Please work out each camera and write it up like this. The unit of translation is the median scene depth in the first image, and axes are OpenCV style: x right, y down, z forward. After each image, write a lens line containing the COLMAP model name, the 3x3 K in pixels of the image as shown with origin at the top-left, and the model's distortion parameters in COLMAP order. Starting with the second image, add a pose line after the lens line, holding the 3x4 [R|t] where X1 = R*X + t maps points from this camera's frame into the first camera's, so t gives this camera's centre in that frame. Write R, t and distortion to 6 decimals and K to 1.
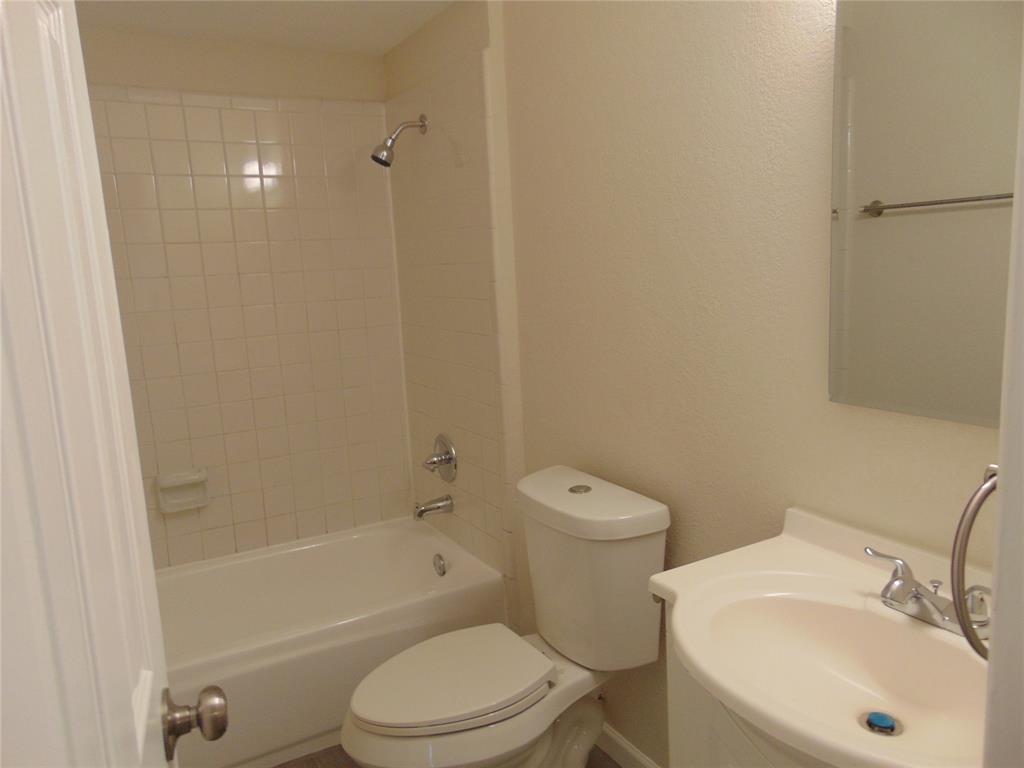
lens RADIAL K [[769.3, 0, 512.0], [0, 769.3, 384.0], [0, 0, 1]] dist [-0.034251, 0.071895]
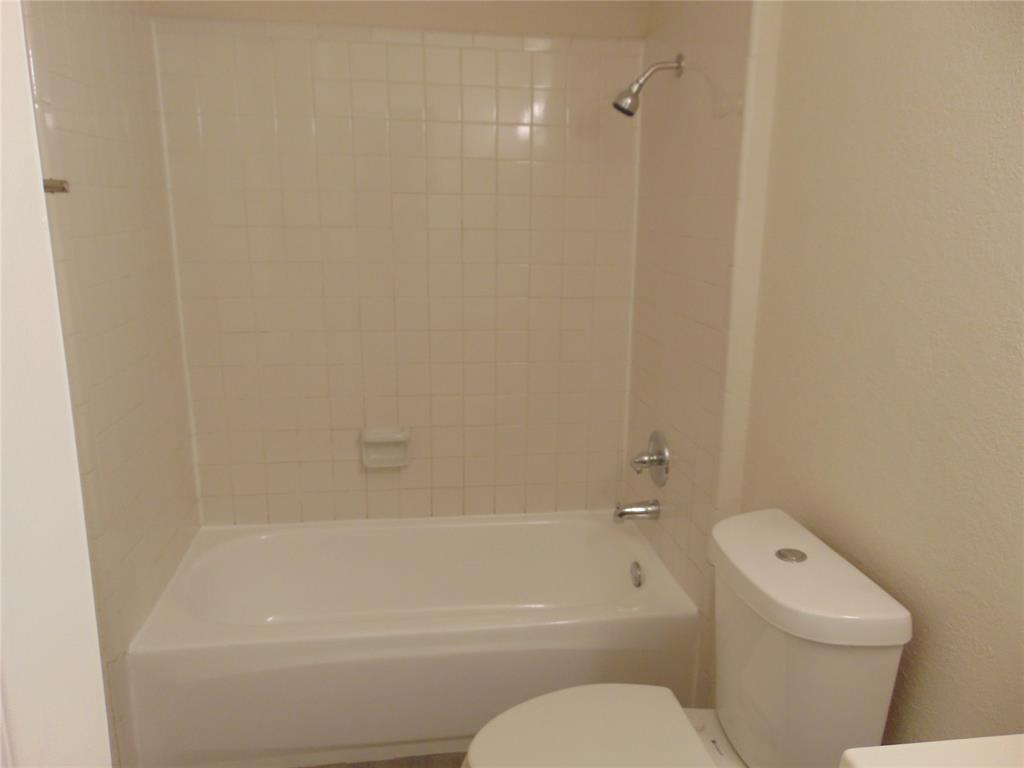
lens RADIAL K [[769.3, 0, 512.0], [0, 769.3, 384.0], [0, 0, 1]] dist [-0.034251, 0.071895]
pose [[0.930877, 0.138210, -0.338181, 0.044648], [-0.116045, 0.989599, 0.085009, -0.044267], [0.346413, -0.039888, 0.937234, 0.137384]]
